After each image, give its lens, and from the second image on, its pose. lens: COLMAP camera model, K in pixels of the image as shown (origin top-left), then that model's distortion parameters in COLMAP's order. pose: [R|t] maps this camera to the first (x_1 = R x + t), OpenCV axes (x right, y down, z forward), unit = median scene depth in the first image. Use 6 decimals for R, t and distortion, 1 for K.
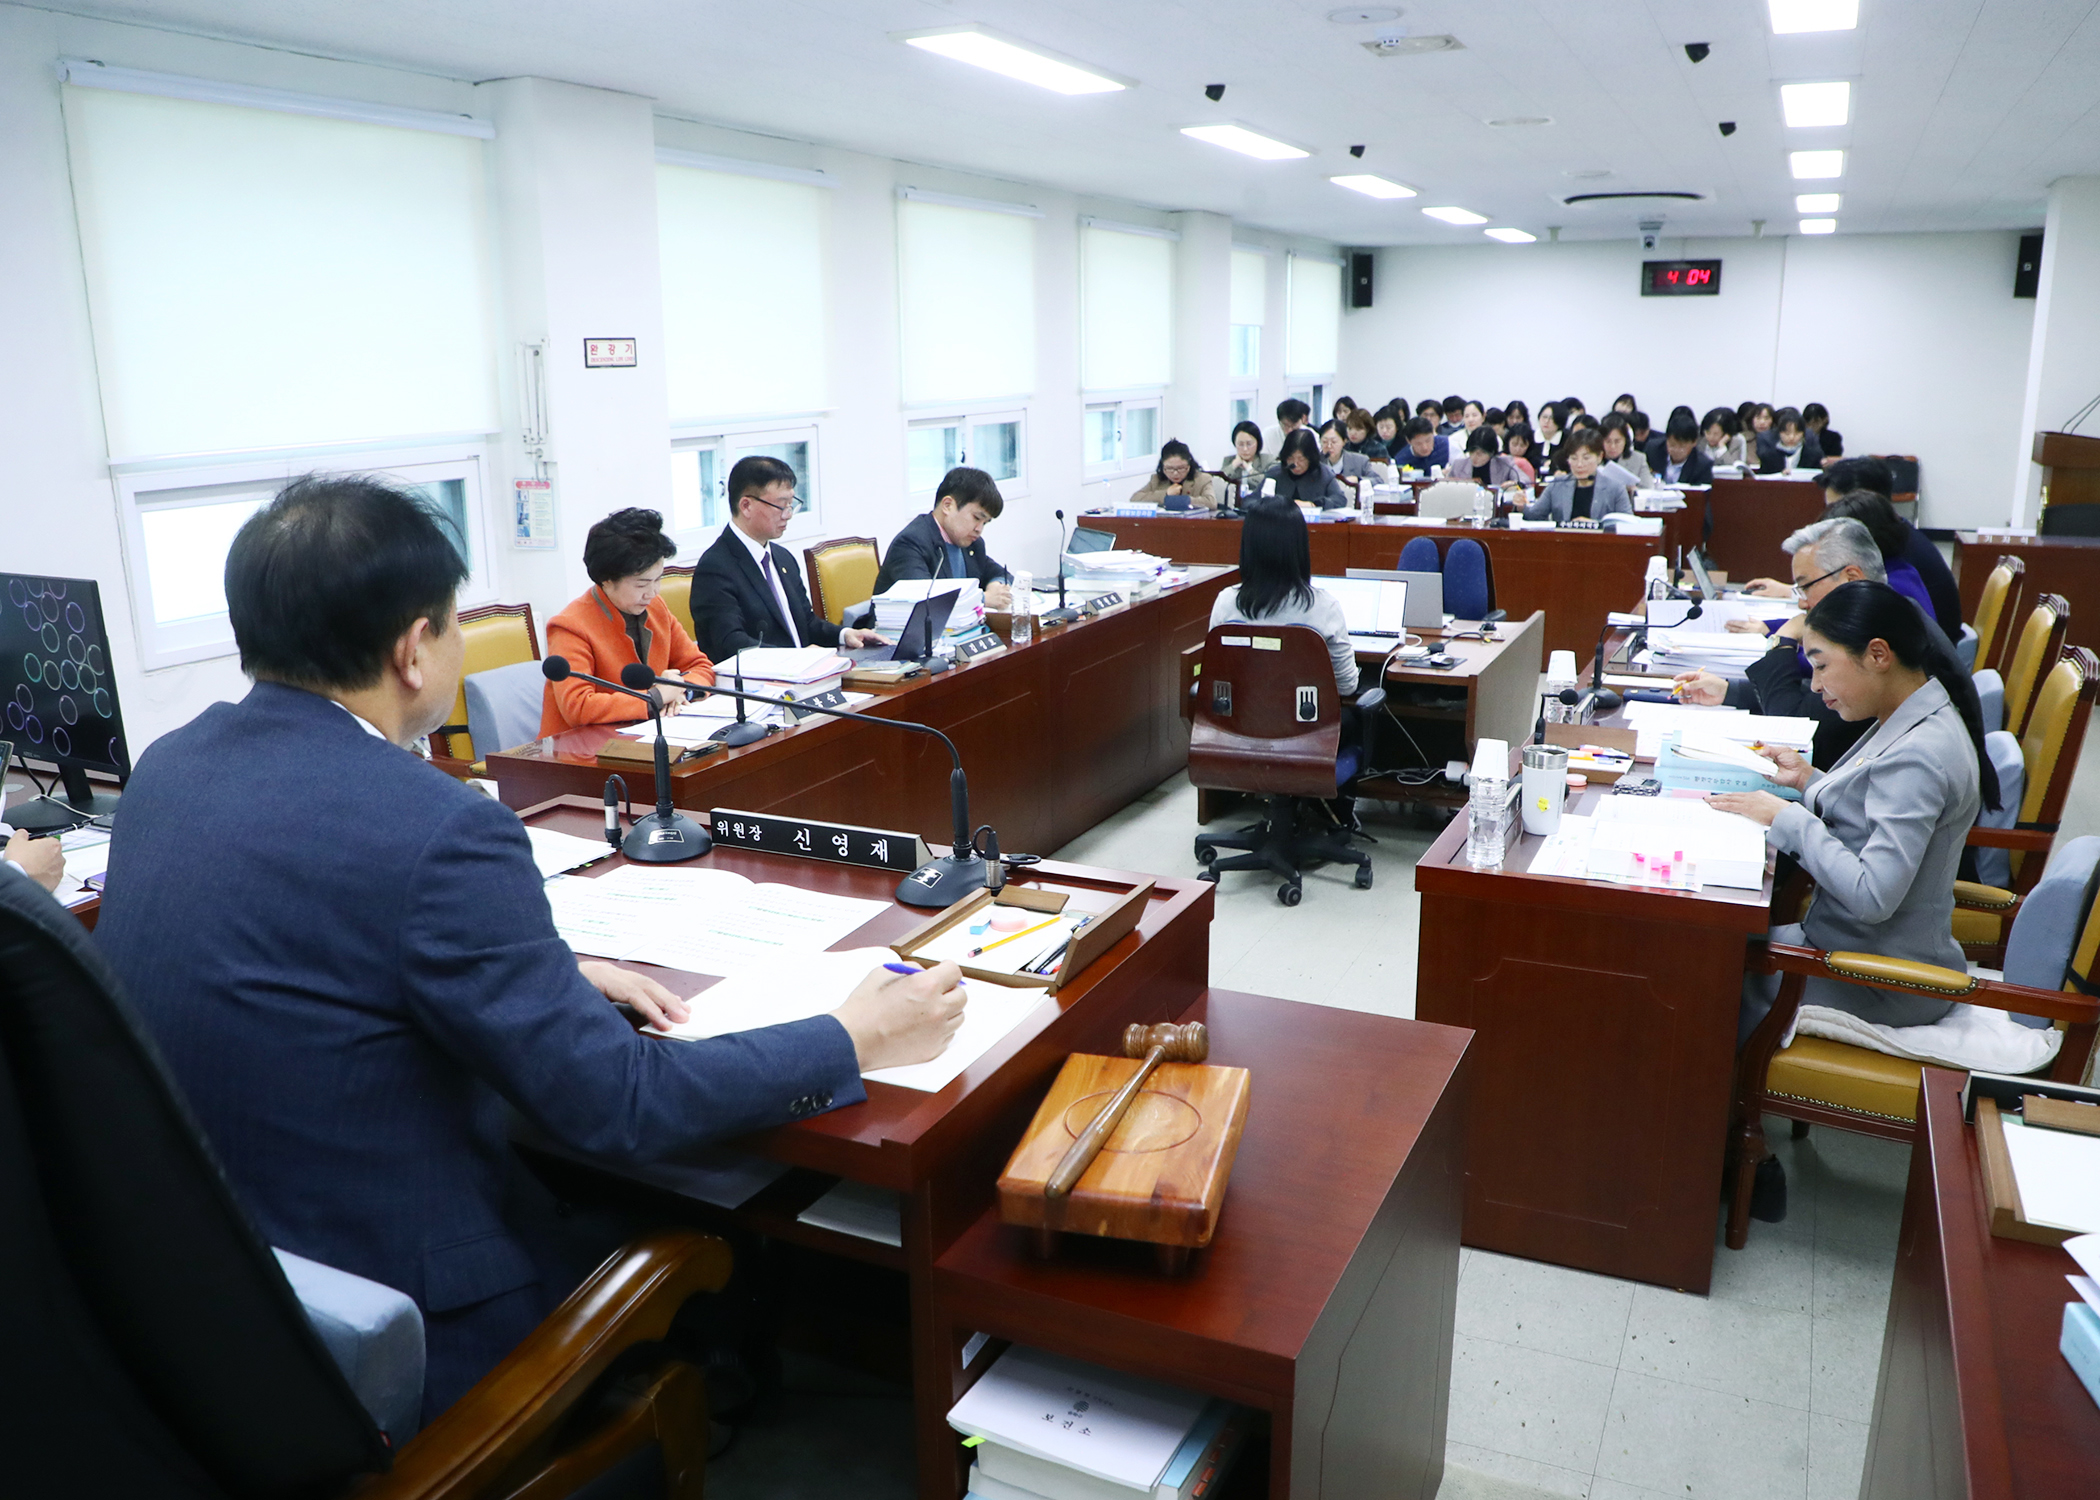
lens RADIAL K [[1643.1, 0, 1045.8], [0, 1643.1, 807.8], [0, 0, 1]] dist [-0.095525, 0.055349]
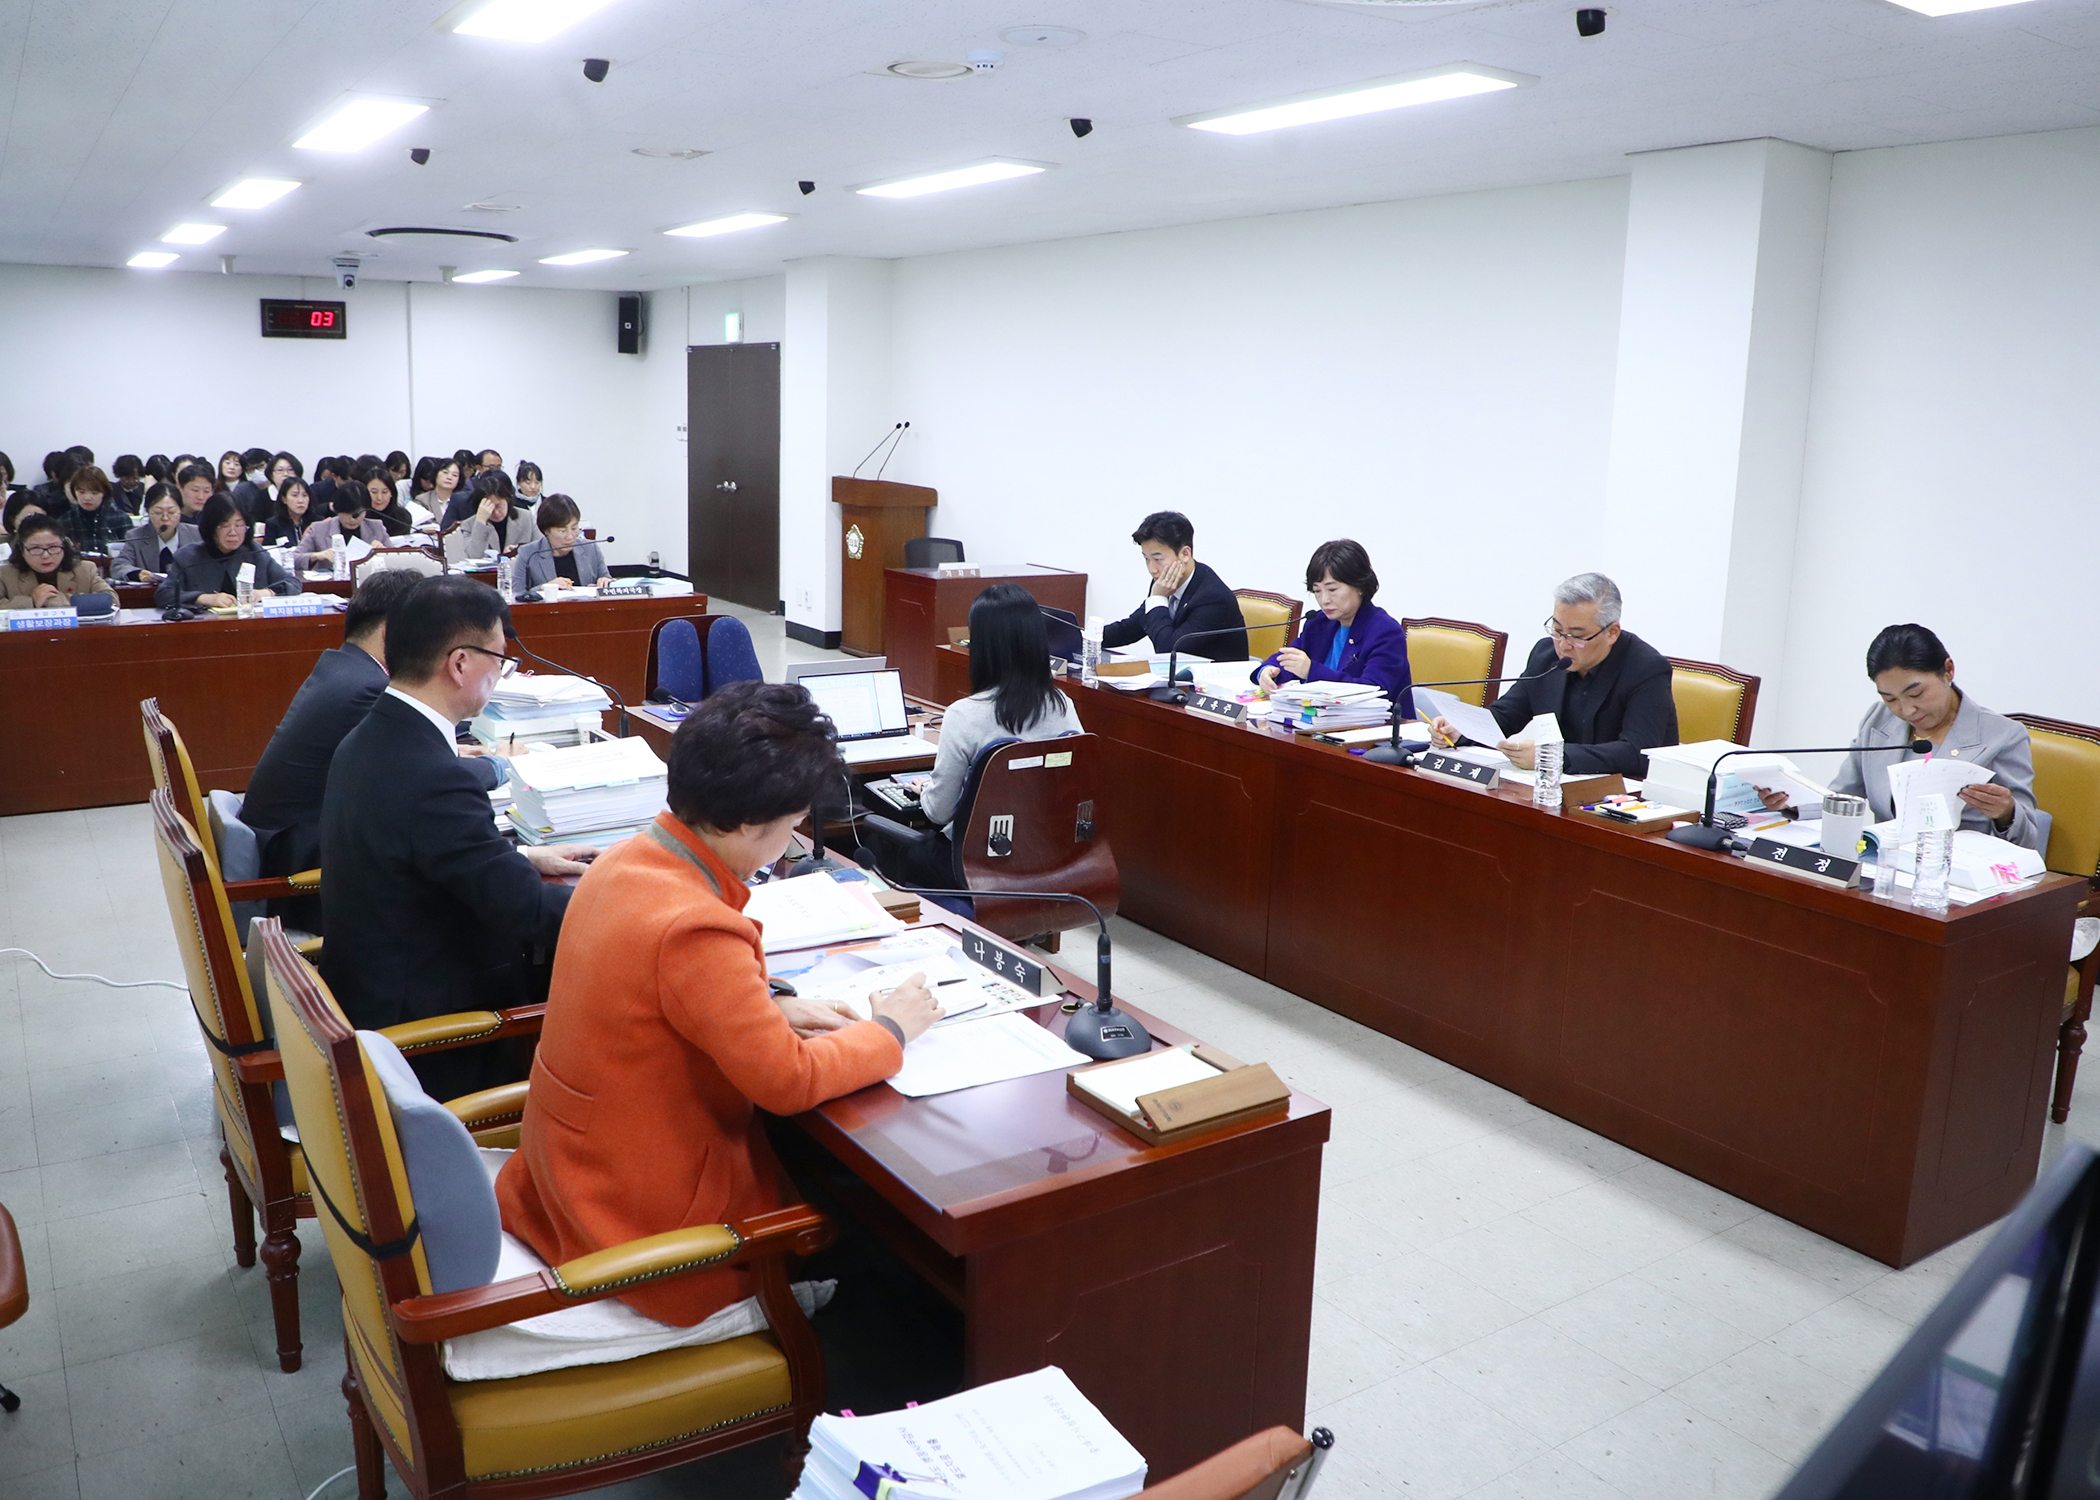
lens RADIAL K [[1648.3, 0, 1053.2], [0, 1648.3, 691.8], [0, 0, 1]] dist [-0.095242, 0.053355]
pose [[0.520024, -0.117543, 0.846026, -0.432836], [0.197155, 0.980257, 0.015008, -0.111608], [-0.831087, 0.158994, 0.532931, 0.417835]]
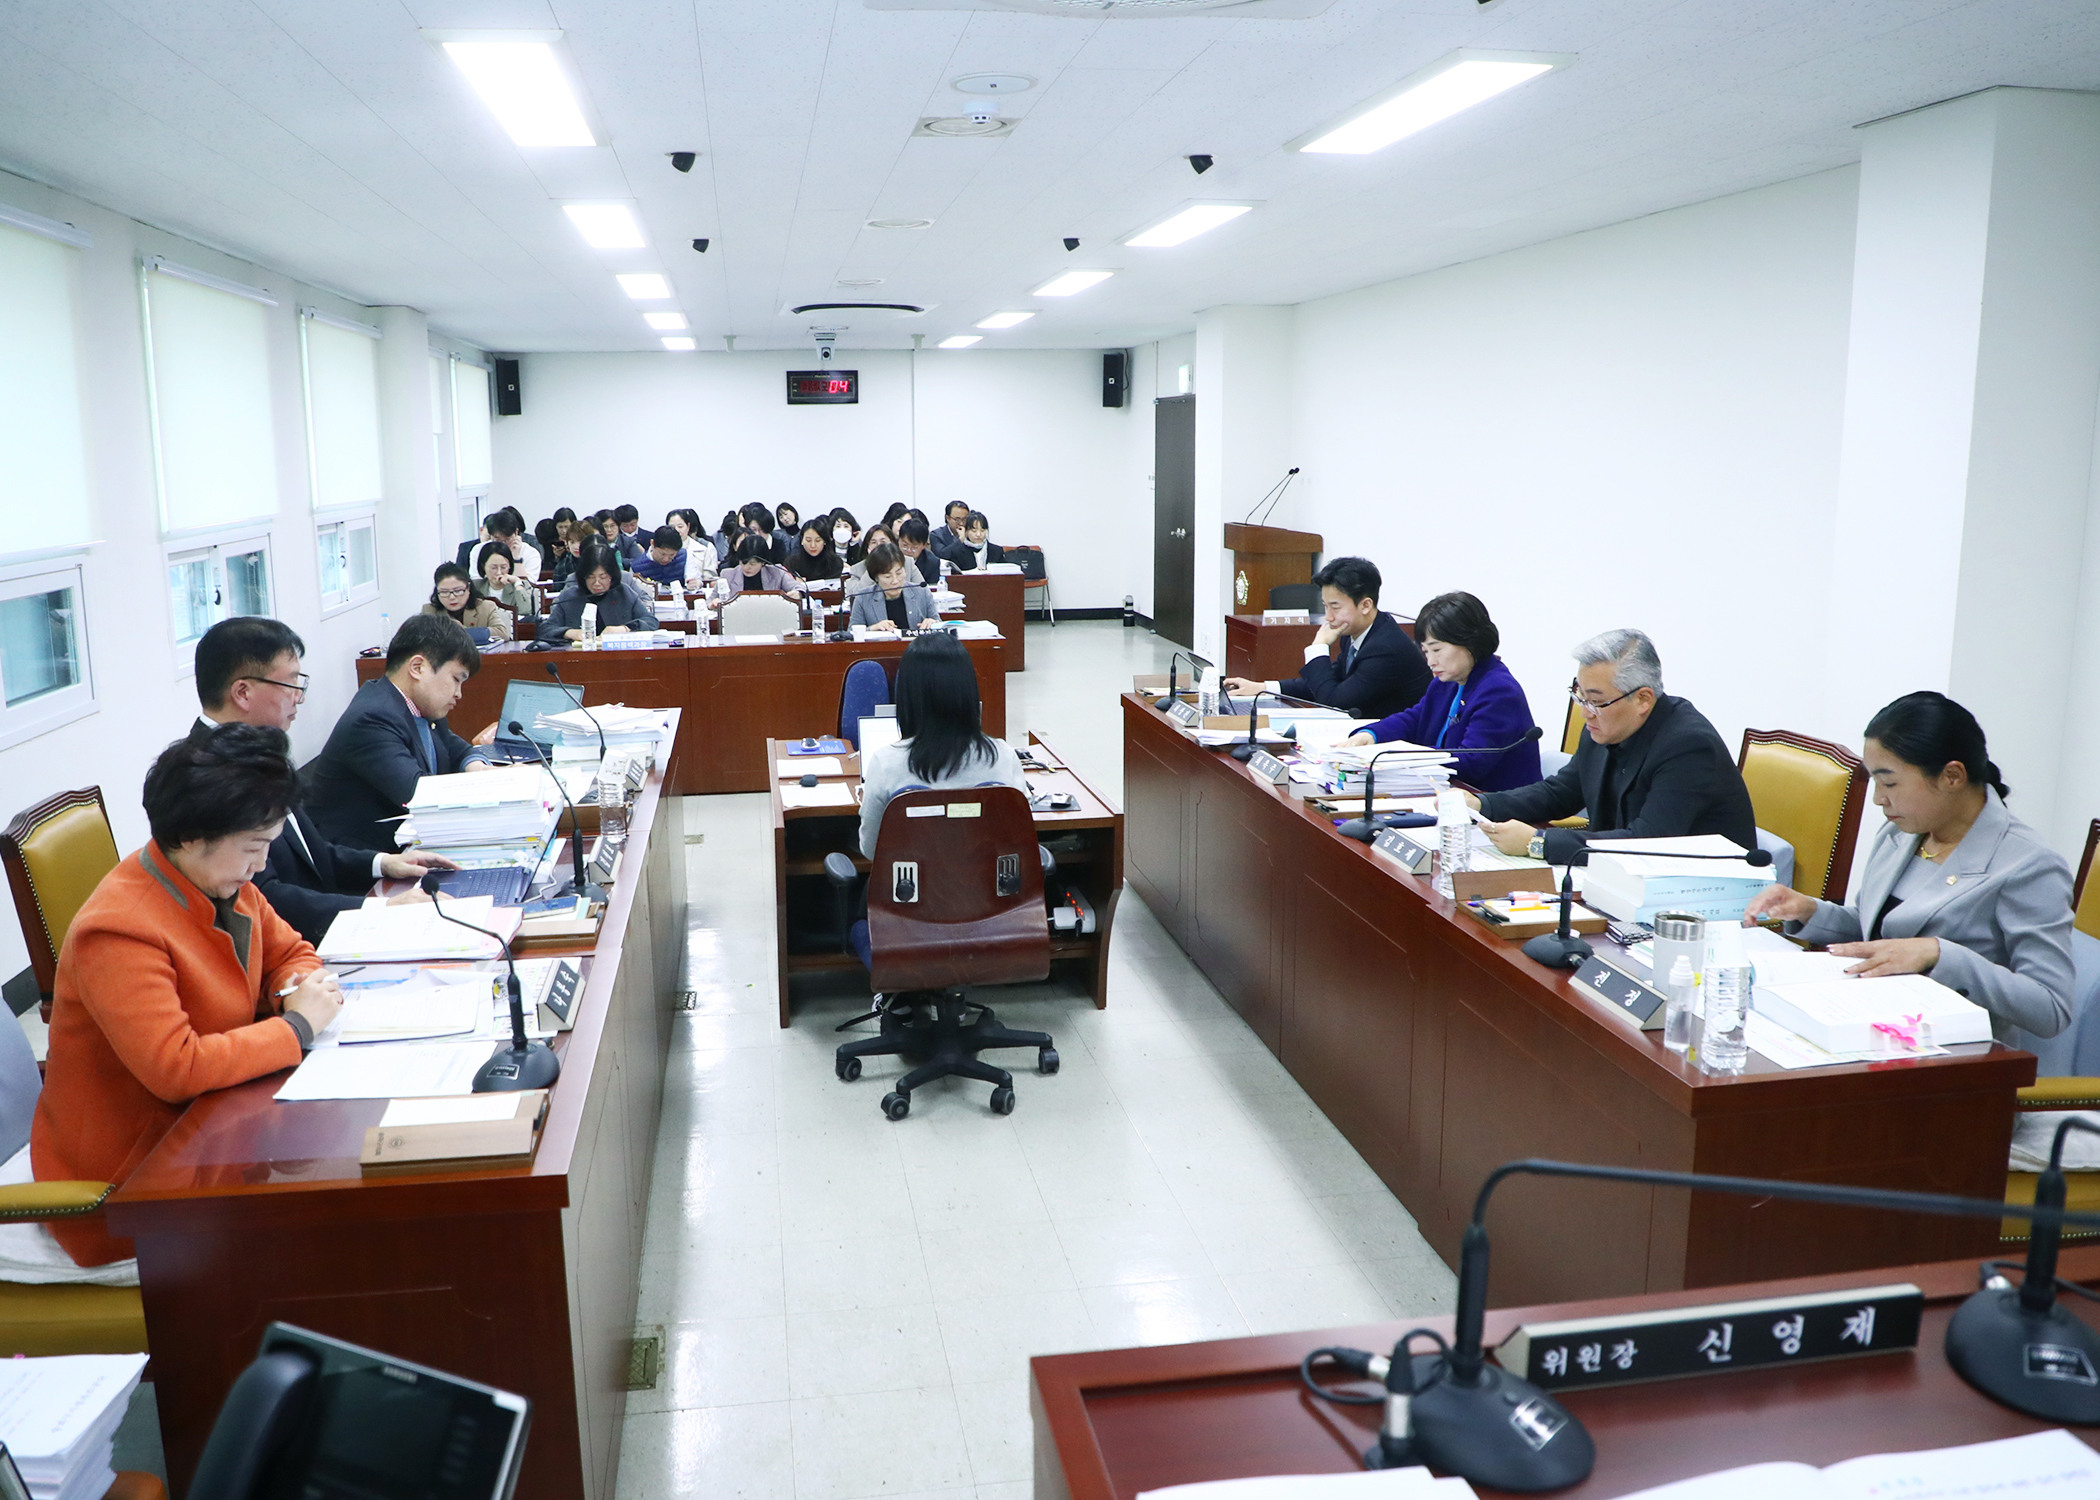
lens RADIAL K [[1598.9, 0, 1007.8], [0, 1598.9, 740.6], [0, 0, 1]] dist [-0.088659, 0.046429]
pose [[0.829456, -0.092812, 0.550807, -0.218982], [0.146437, 0.987741, -0.054081, -0.066870], [-0.539035, 0.125516, 0.832879, 0.235853]]
